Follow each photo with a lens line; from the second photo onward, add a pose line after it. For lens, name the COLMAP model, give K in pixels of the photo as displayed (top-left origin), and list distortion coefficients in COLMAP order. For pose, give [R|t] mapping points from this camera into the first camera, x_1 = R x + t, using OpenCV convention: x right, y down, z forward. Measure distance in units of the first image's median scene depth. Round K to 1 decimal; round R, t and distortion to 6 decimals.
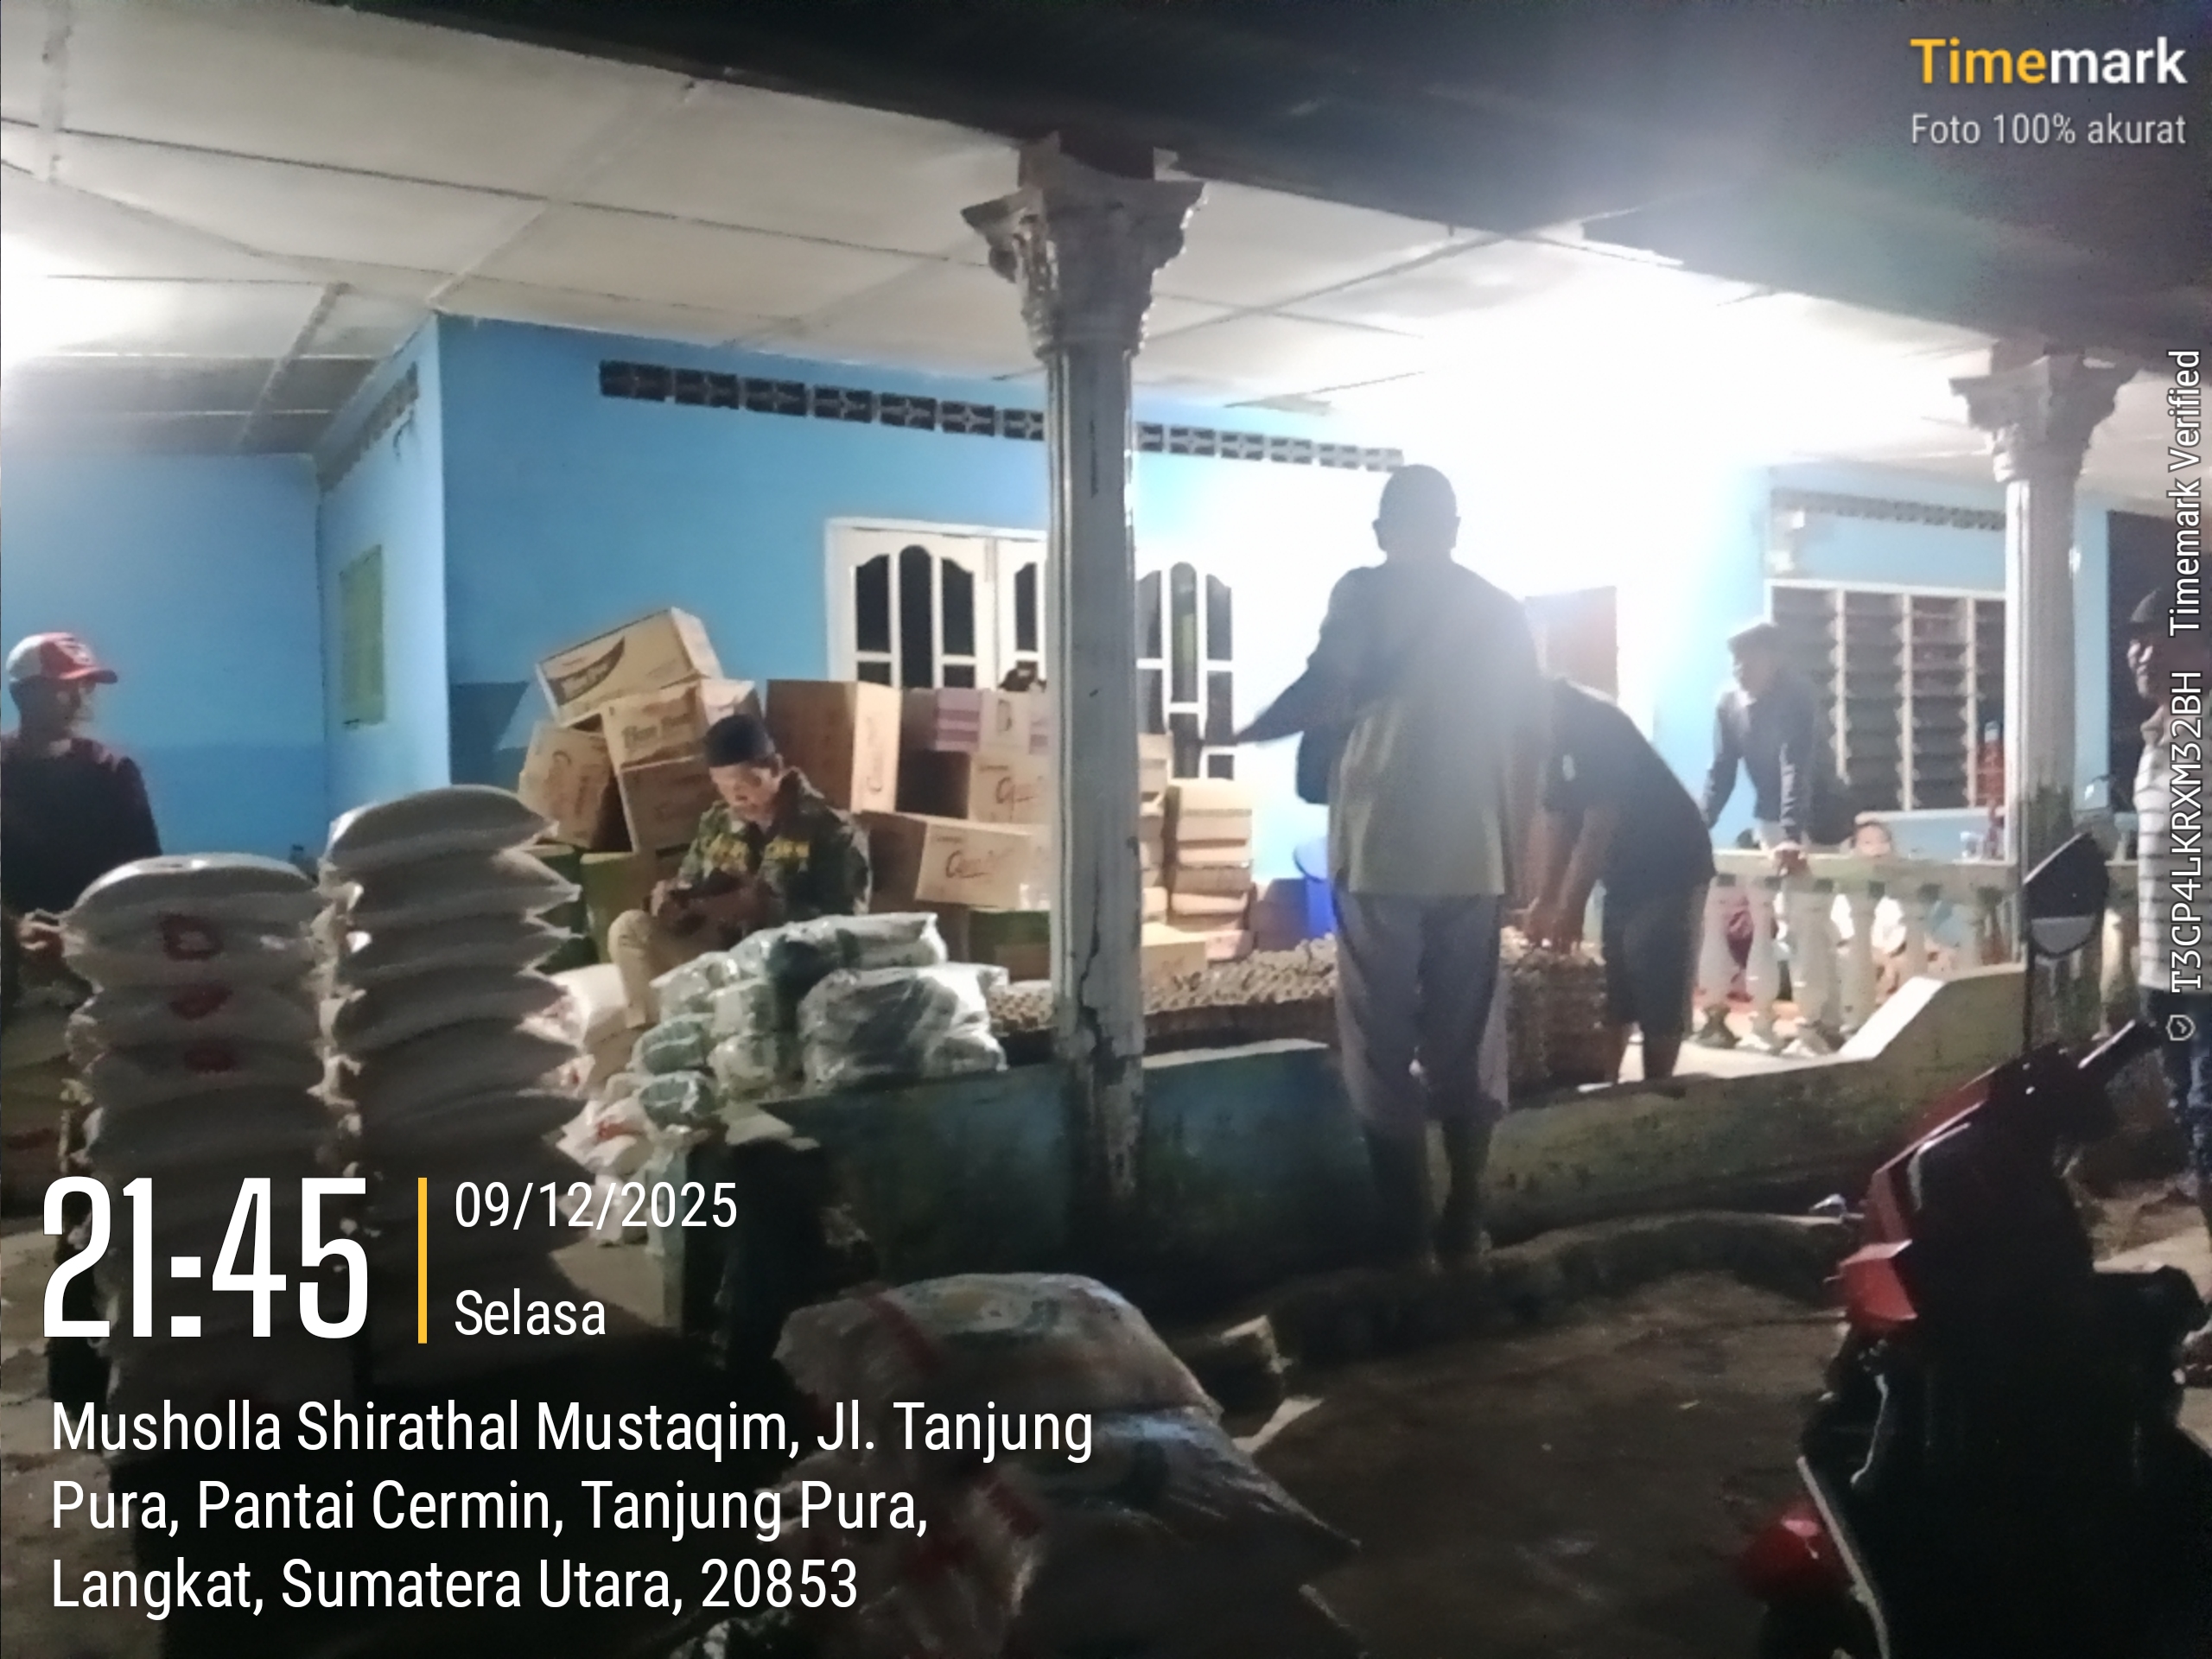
lens RADIAL K [[1729.0, 0, 1103.1], [0, 1729.0, 817.7], [0, 0, 1]] dist [0.095512, -0.210428]
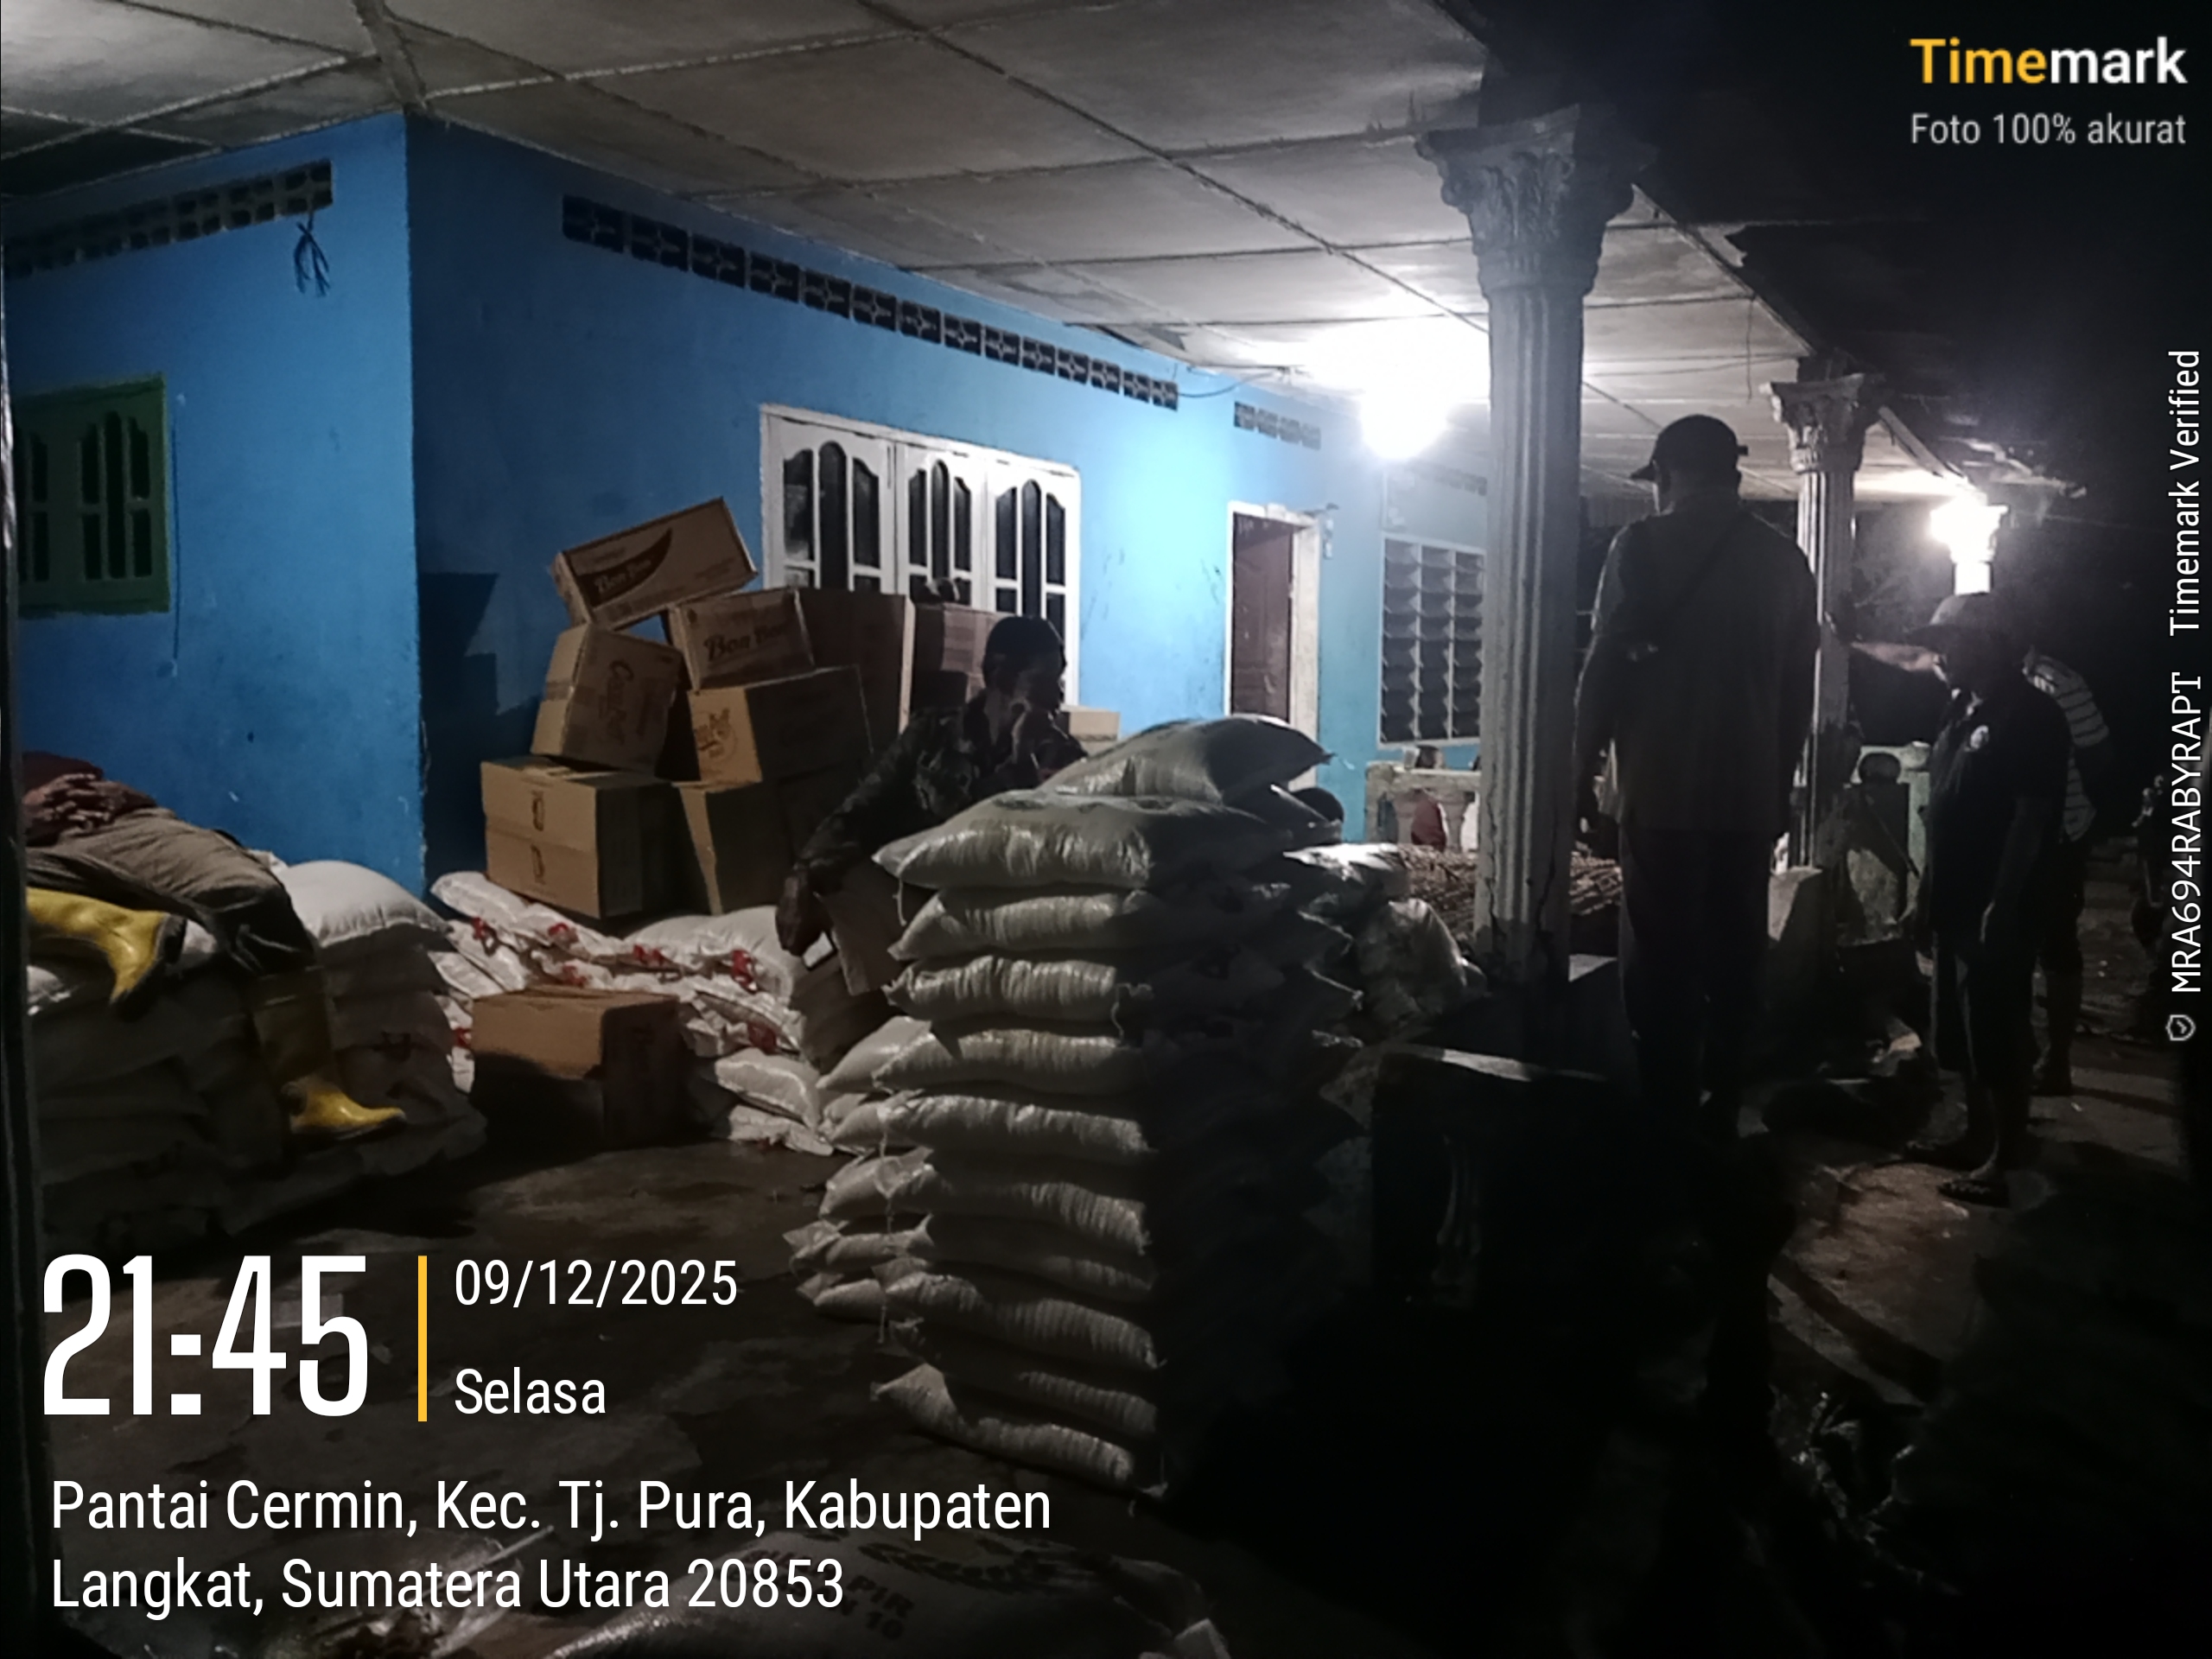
lens RADIAL K [[1729.0, 0, 1103.1], [0, 1729.0, 817.7], [0, 0, 1]] dist [0.095512, -0.210428]
pose [[0.890664, -0.012094, 0.454502, -0.454924], [-0.010156, 0.998867, 0.046482, -0.003116], [-0.454549, -0.046016, 0.889532, 0.120381]]
